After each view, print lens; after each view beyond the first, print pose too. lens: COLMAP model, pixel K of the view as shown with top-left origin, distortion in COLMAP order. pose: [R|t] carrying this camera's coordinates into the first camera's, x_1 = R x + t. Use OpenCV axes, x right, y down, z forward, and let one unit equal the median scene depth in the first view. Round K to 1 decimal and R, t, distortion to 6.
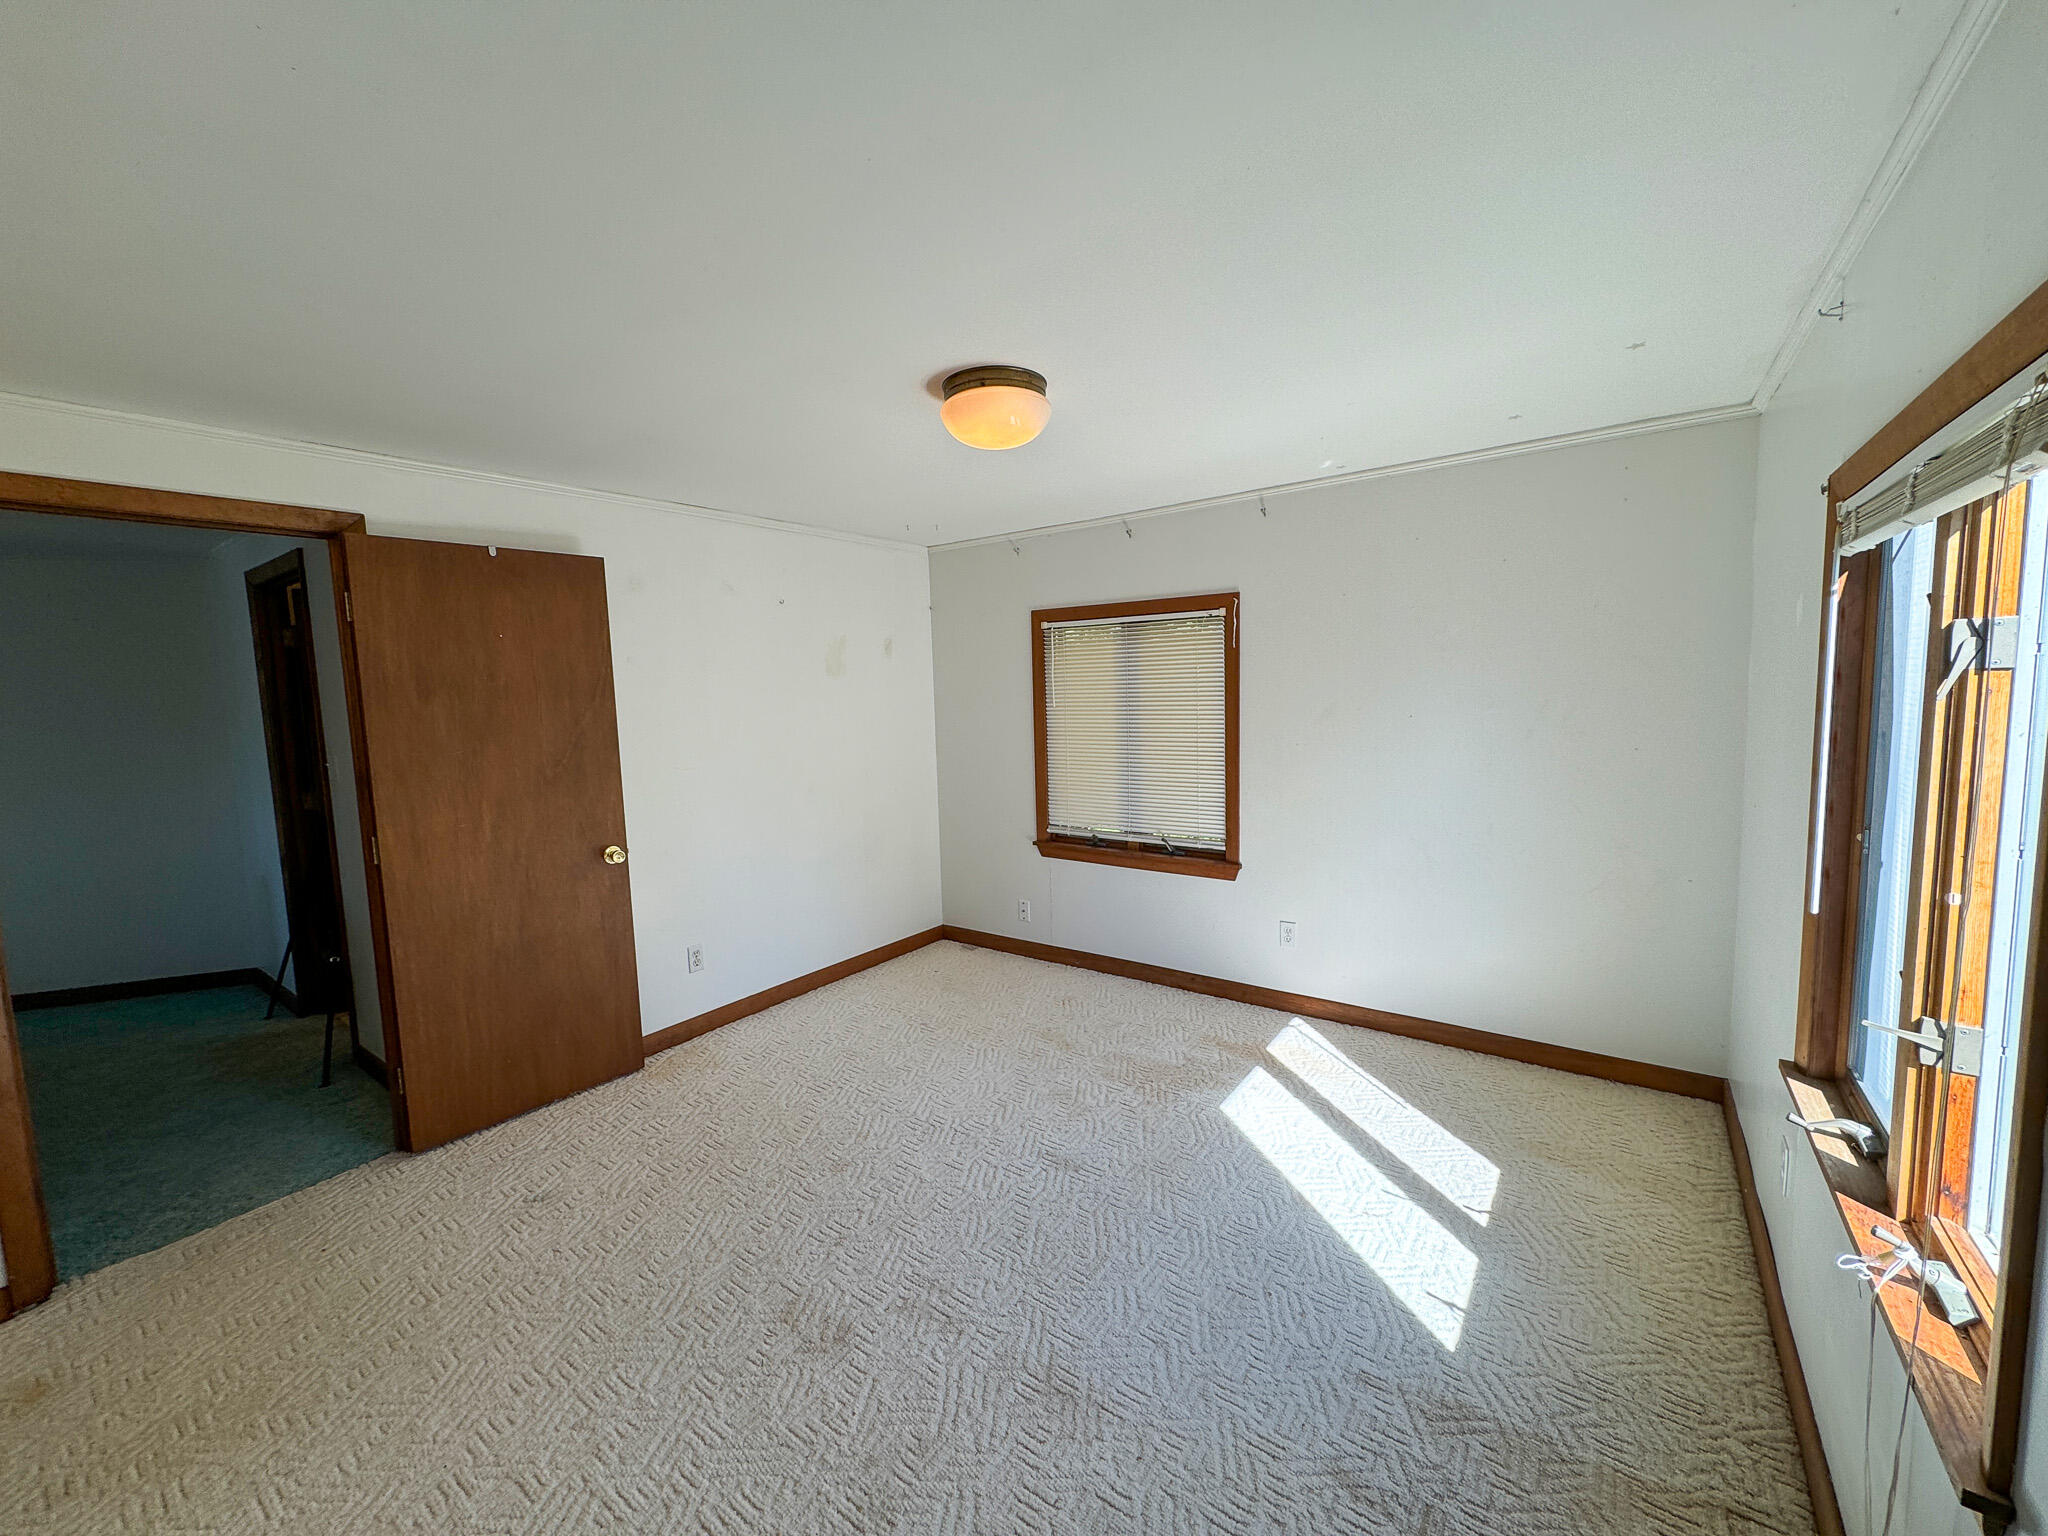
lens RADIAL K [[805.4, 0, 1024.0], [0, 805.4, 768.0], [0, 0, 1]] dist [0.000300, -0.000178]
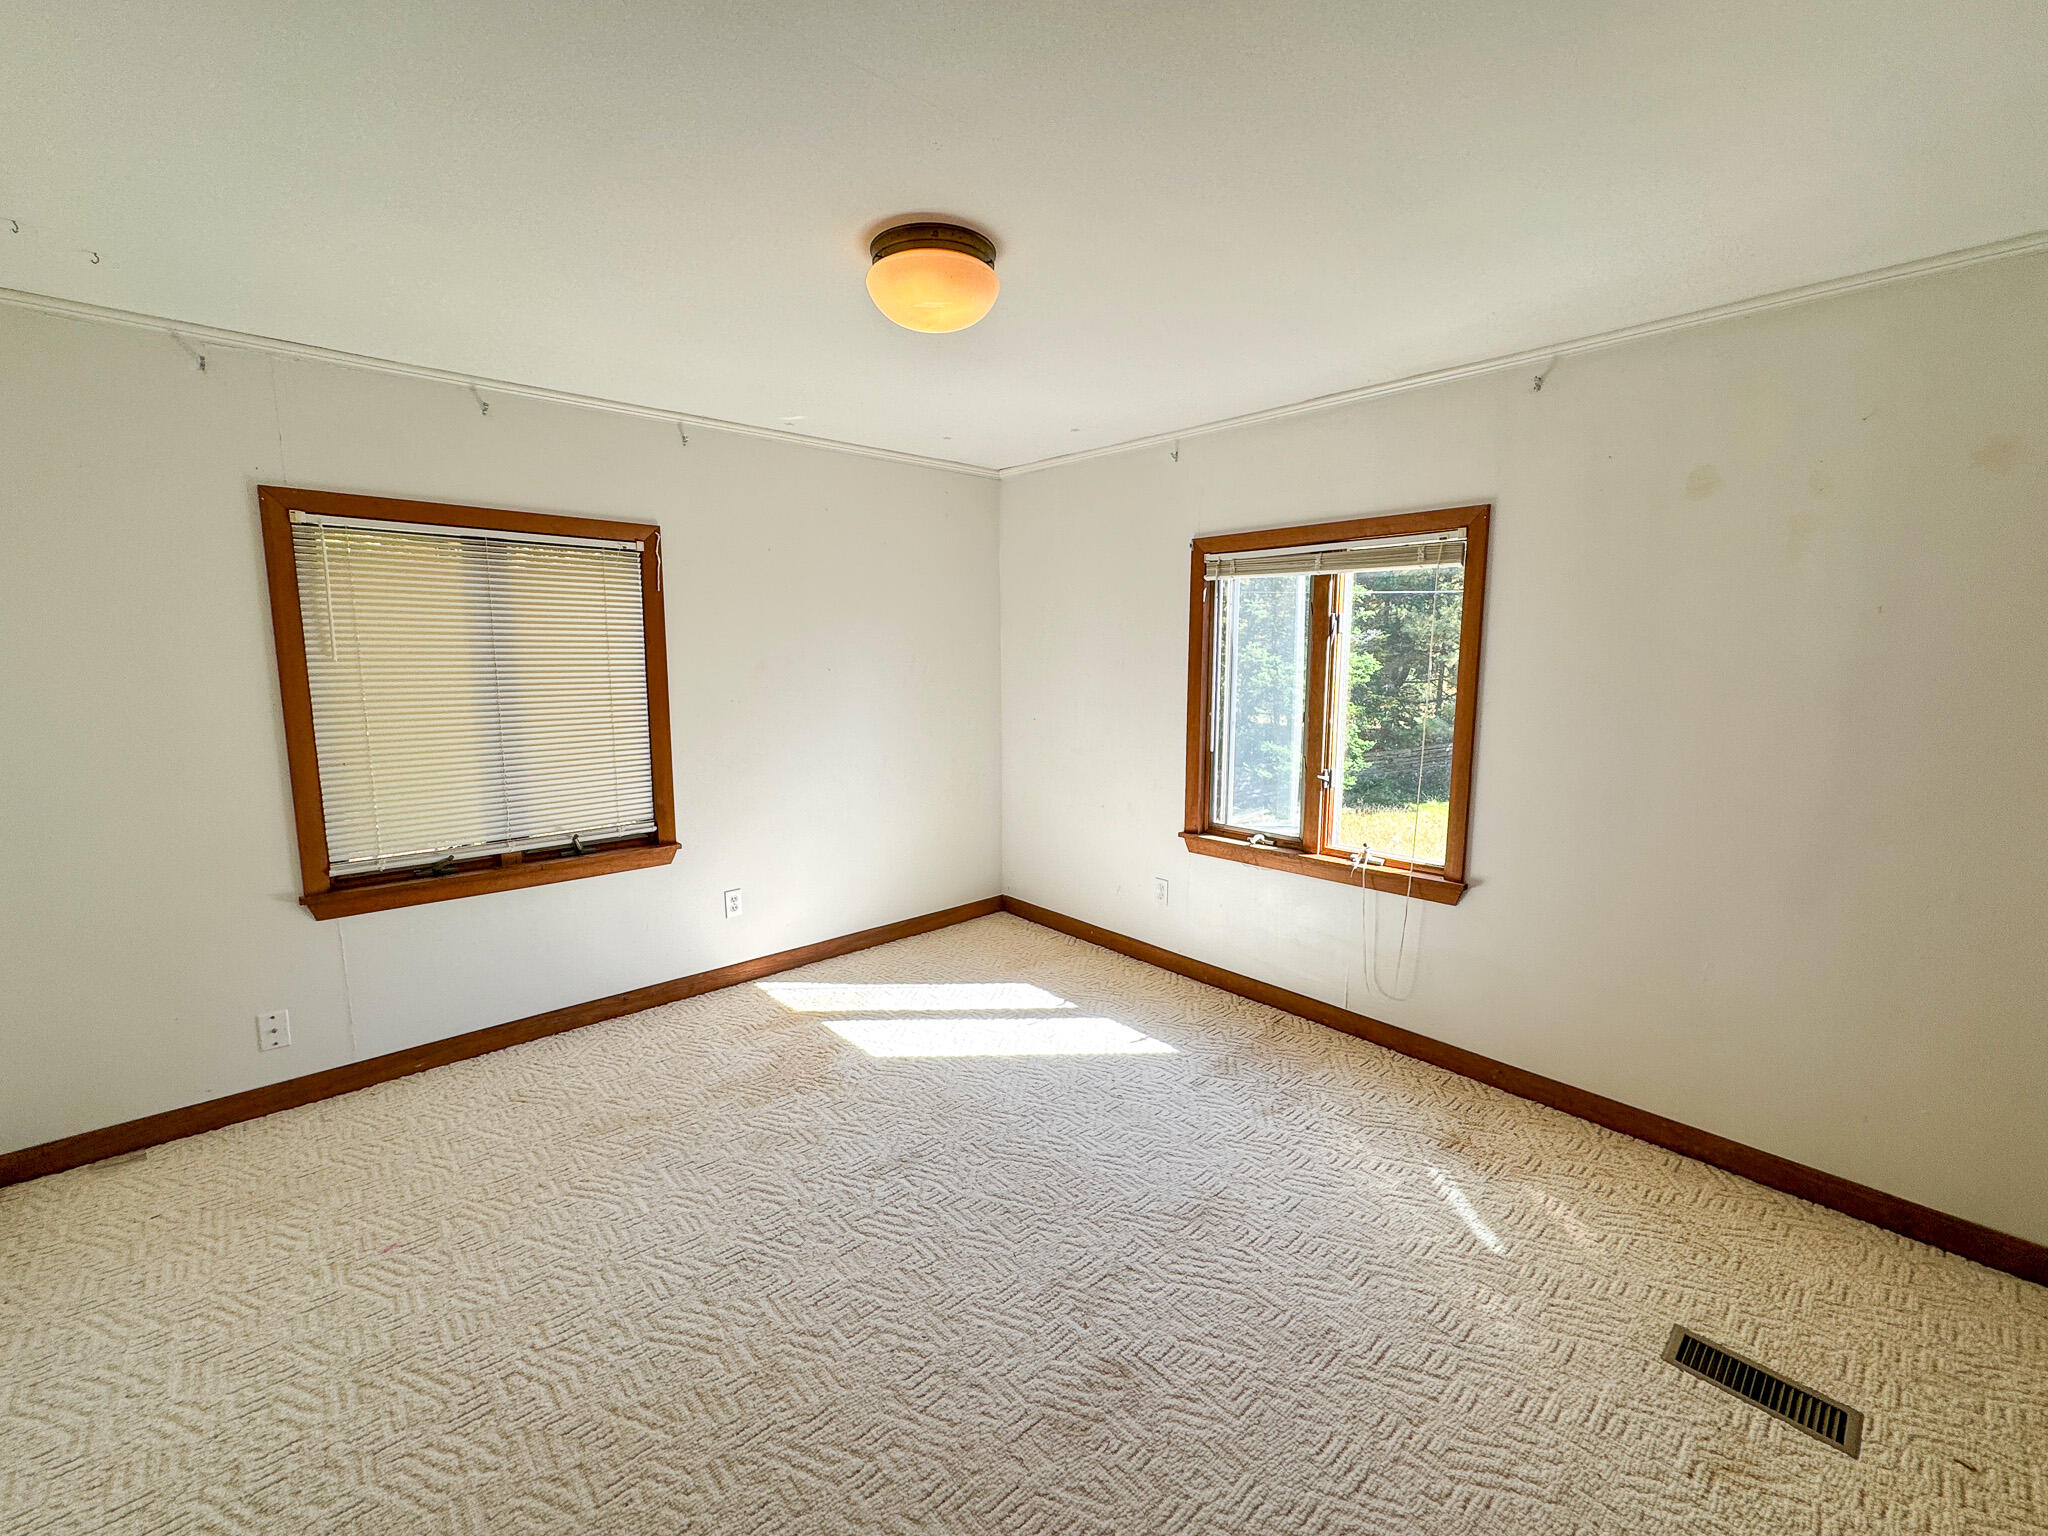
lens RADIAL K [[833.7, 0, 1024.0], [0, 833.7, 768.0], [0, 0, 1]] dist [0.000262, 0.000181]
pose [[0.201656, -0.107254, 0.973566, -0.584279], [0.092489, 0.991630, 0.090087, -0.008301], [-0.975080, 0.071877, 0.209888, 0.487326]]
